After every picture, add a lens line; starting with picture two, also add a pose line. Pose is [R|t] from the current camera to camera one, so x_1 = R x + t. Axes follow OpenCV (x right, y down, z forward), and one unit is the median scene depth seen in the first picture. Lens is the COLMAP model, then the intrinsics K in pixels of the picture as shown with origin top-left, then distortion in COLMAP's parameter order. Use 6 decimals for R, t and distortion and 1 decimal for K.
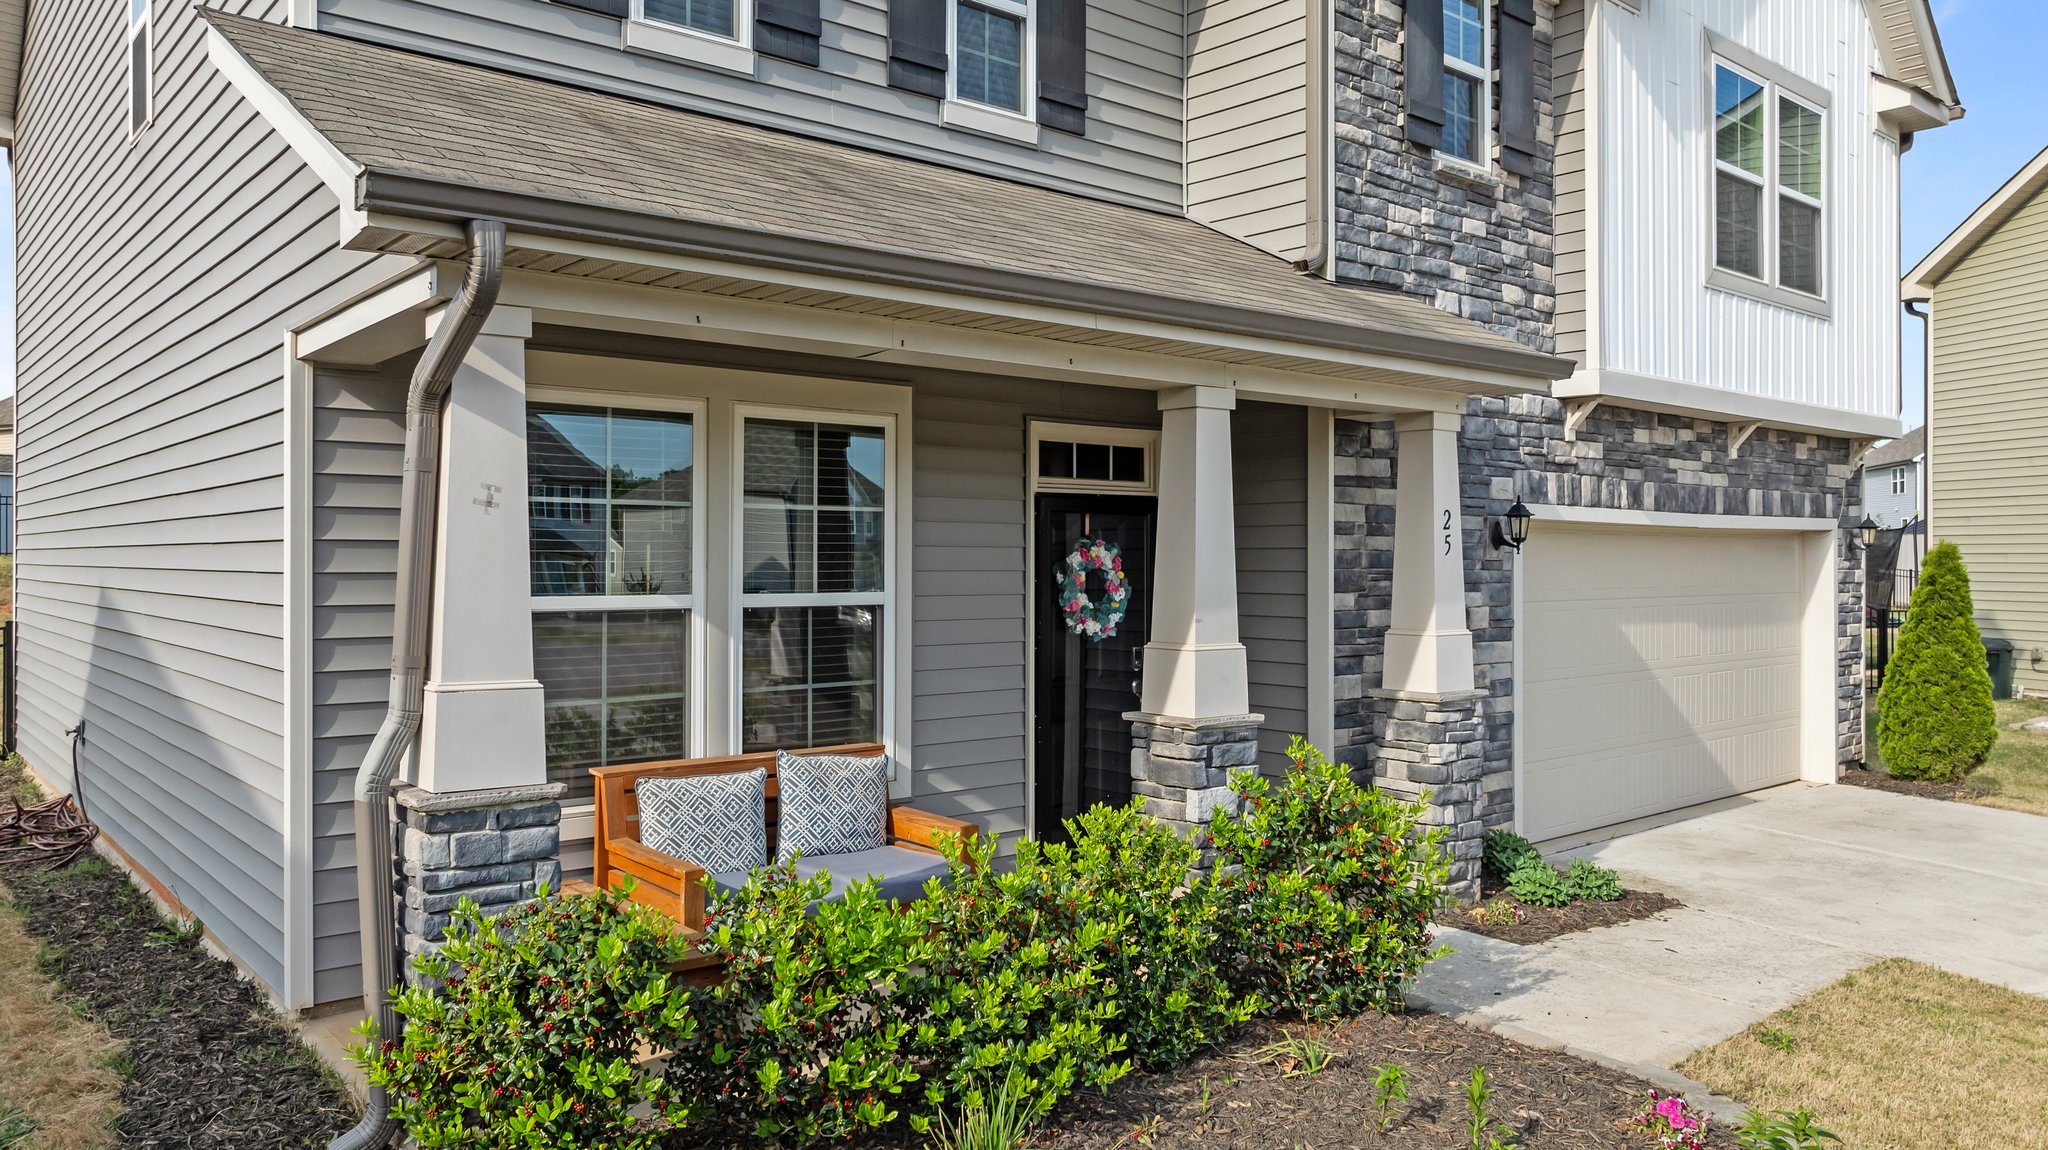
lens RADIAL K [[1437.7, 0, 1012.8], [0, 1437.7, 501.0], [0, 0, 1]] dist [-0.005988, -0.000562]
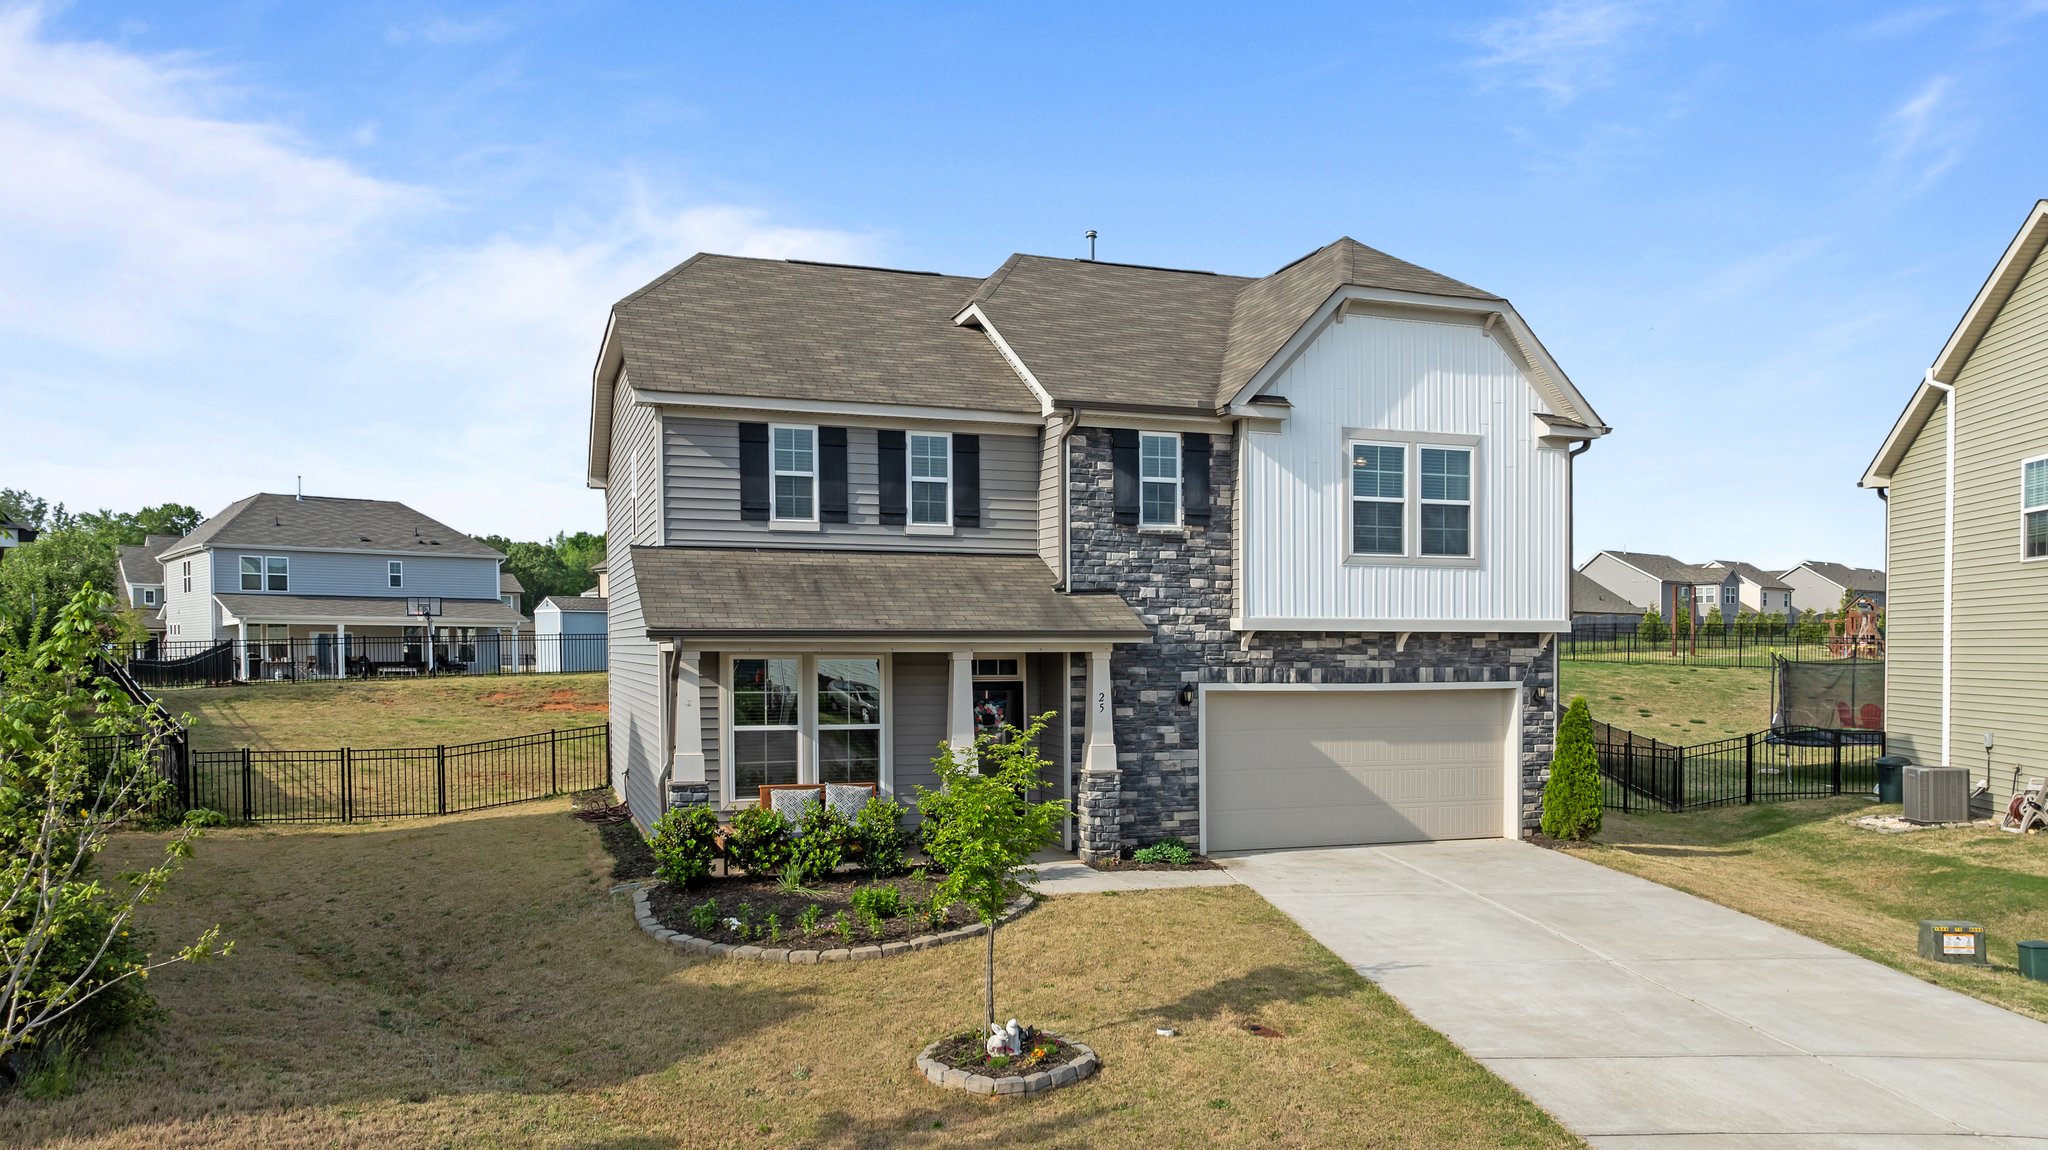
lens RADIAL K [[1443.3, 0, 1012.4], [0, 1443.3, 558.1], [0, 0, 1]] dist [-0.017237, -0.001065]
pose [[0.934074, -0.022566, -0.356367, 0.913194], [0.014295, 0.999564, -0.025827, -0.140397], [0.356794, 0.019031, 0.933989, -1.138534]]
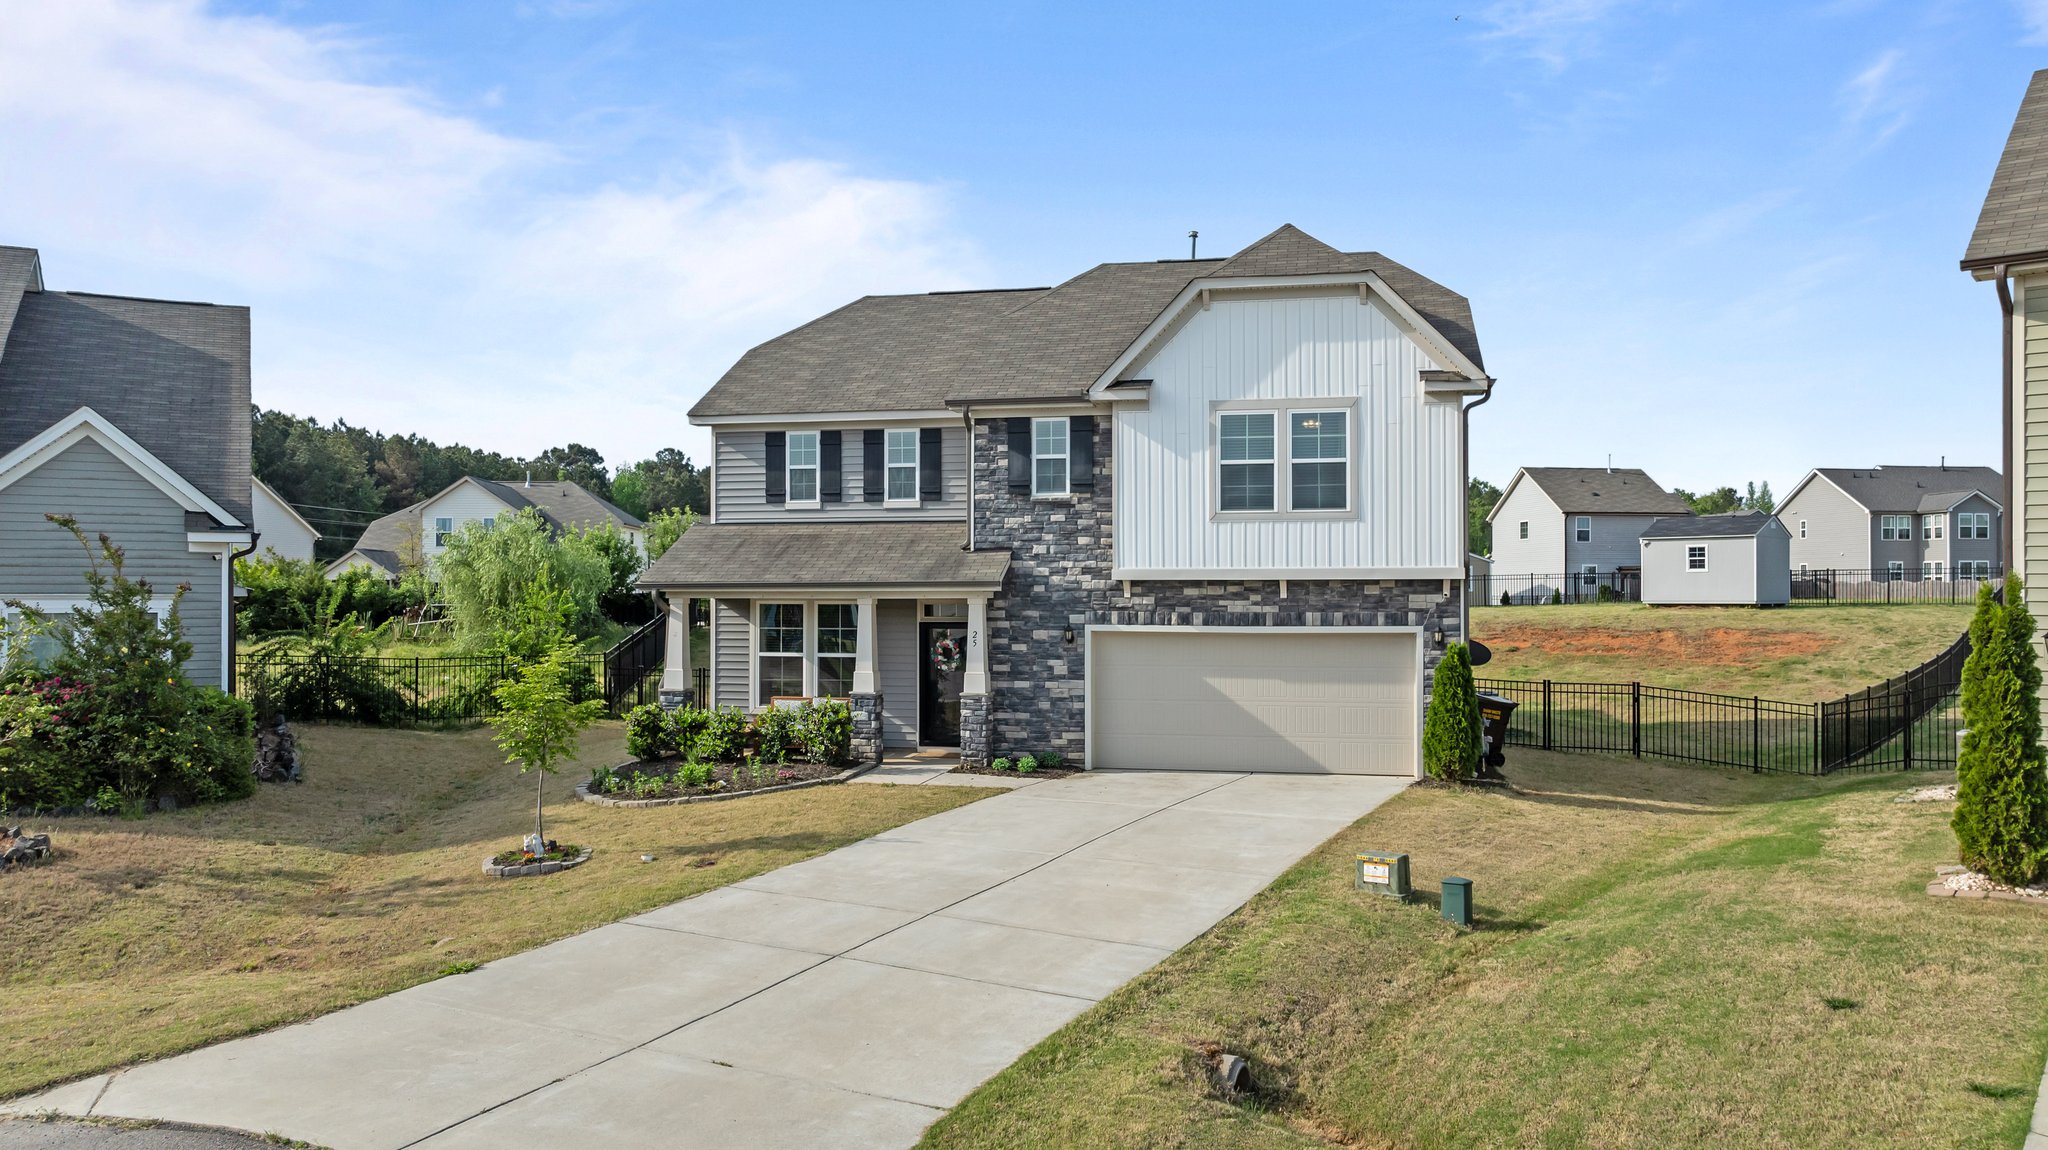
lens RADIAL K [[1397.3, 0, 1046.0], [0, 1397.3, 432.4], [0, 0, 1]] dist [-0.003018, 0.000074]
pose [[0.625275, -0.093093, -0.774832, 2.392194], [0.032869, 0.995120, -0.093035, -0.115936], [0.779712, 0.032704, 0.625283, -0.628135]]
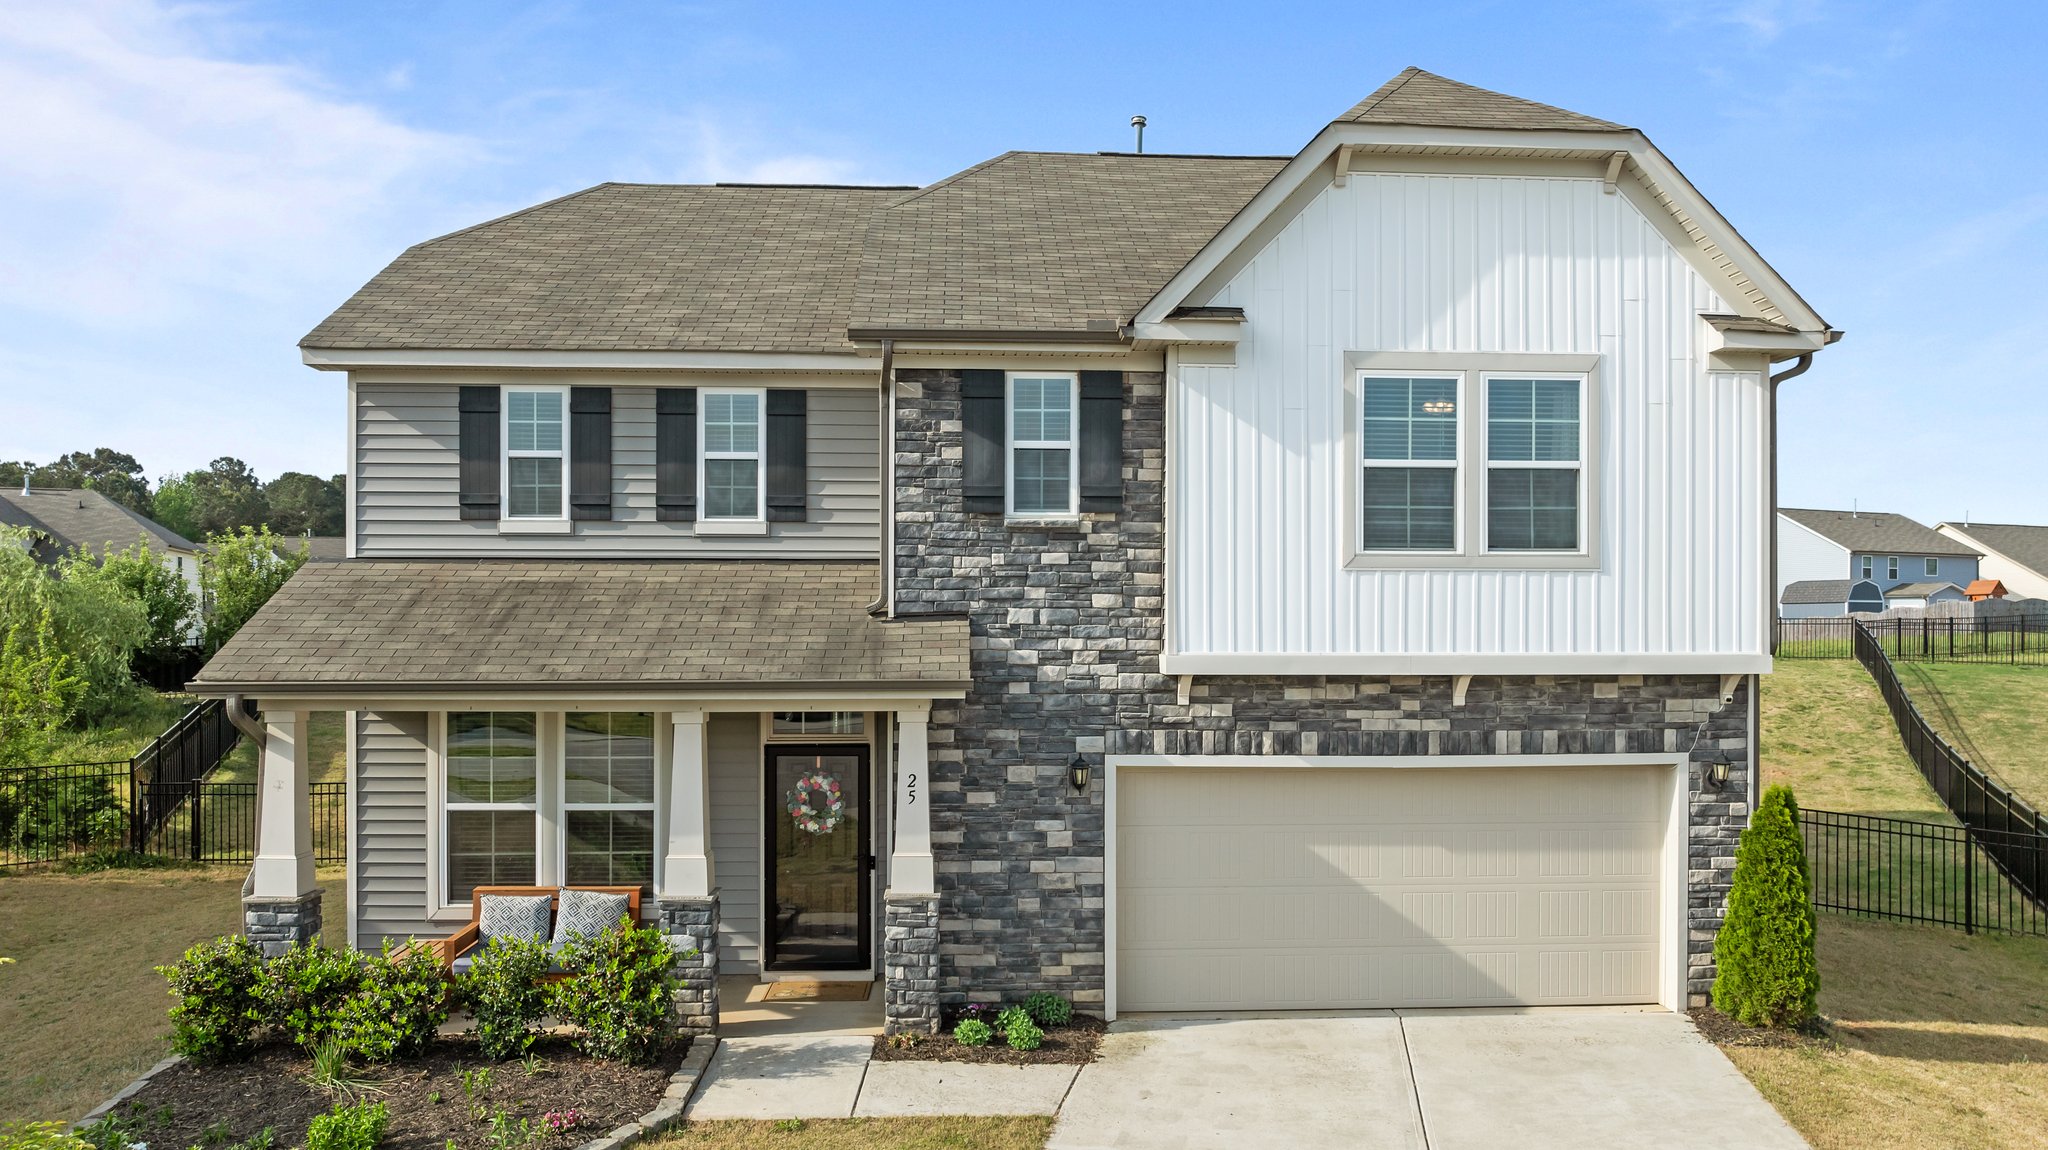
lens RADIAL K [[1431.2, 0, 1028.3], [0, 1431.2, 546.8], [0, 0, 1]] dist [-0.018521, -0.003355]
pose [[0.799678, -0.034547, -0.599434, 1.194597], [0.024012, 0.999385, -0.025563, -0.175255], [0.599949, 0.006049, 0.800016, -0.136757]]
